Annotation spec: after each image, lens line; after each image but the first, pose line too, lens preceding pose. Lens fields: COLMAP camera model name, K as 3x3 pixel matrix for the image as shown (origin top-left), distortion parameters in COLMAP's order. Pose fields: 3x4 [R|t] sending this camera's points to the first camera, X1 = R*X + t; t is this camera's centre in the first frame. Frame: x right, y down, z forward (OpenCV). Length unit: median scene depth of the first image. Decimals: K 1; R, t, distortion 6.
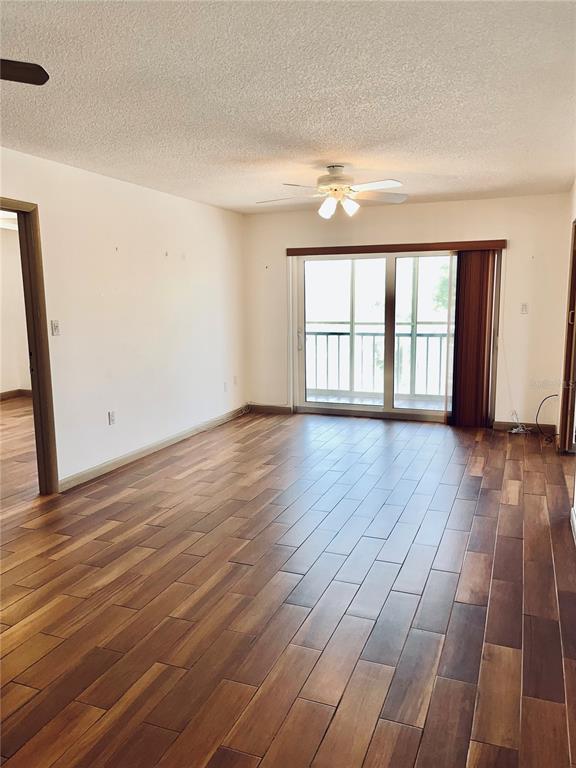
lens RADIAL K [[587.5, 0, 298.7], [0, 587.5, 385.0], [0, 0, 1]] dist [0.056807, -0.004342]
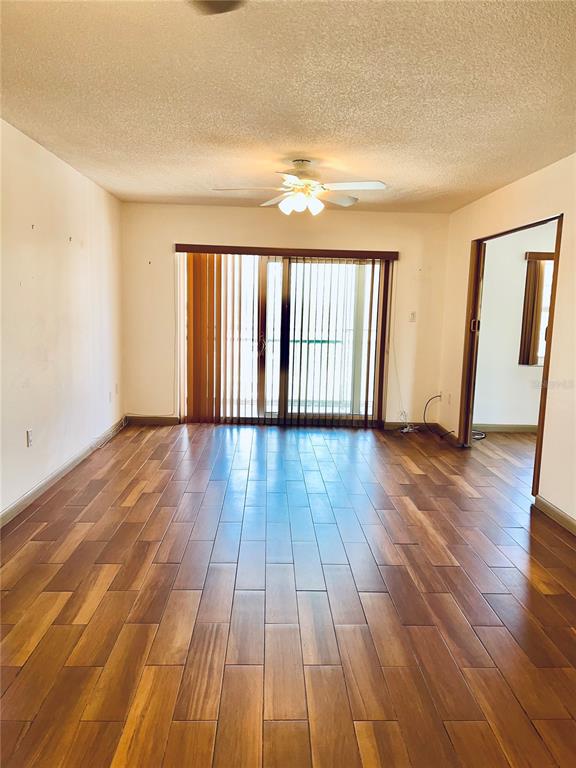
lens RADIAL K [[587.3, 0, 290.5], [0, 587.3, 387.6], [0, 0, 1]] dist [0.051177, -0.007269]
pose [[0.918786, -0.020856, 0.394205, -0.458637], [0.024319, 0.999697, -0.003791, -0.001641], [-0.394007, 0.013070, 0.919015, 0.186243]]
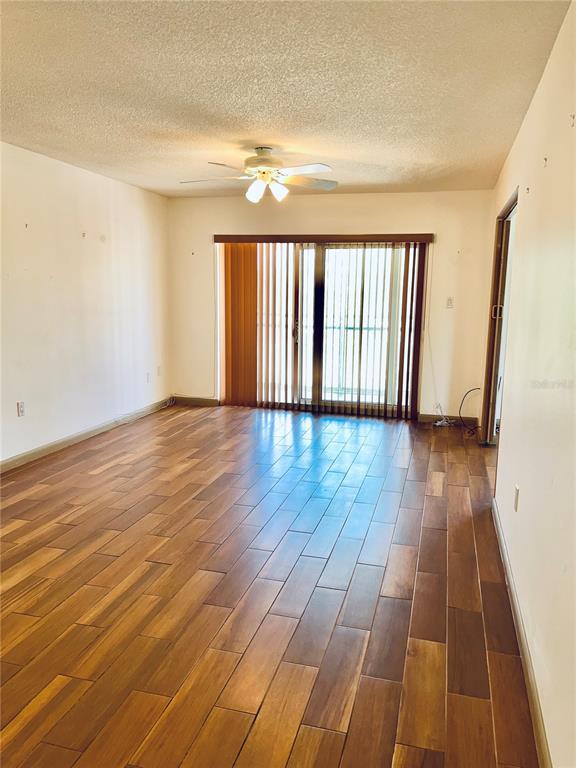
lens RADIAL K [[587.3, 0, 290.5], [0, 587.3, 387.6], [0, 0, 1]] dist [0.051177, -0.007269]
pose [[0.994355, 0.007346, 0.105852, 0.008883], [-0.008836, 0.999868, 0.013611, 0.008493], [-0.105738, -0.014470, 0.994289, 0.045488]]
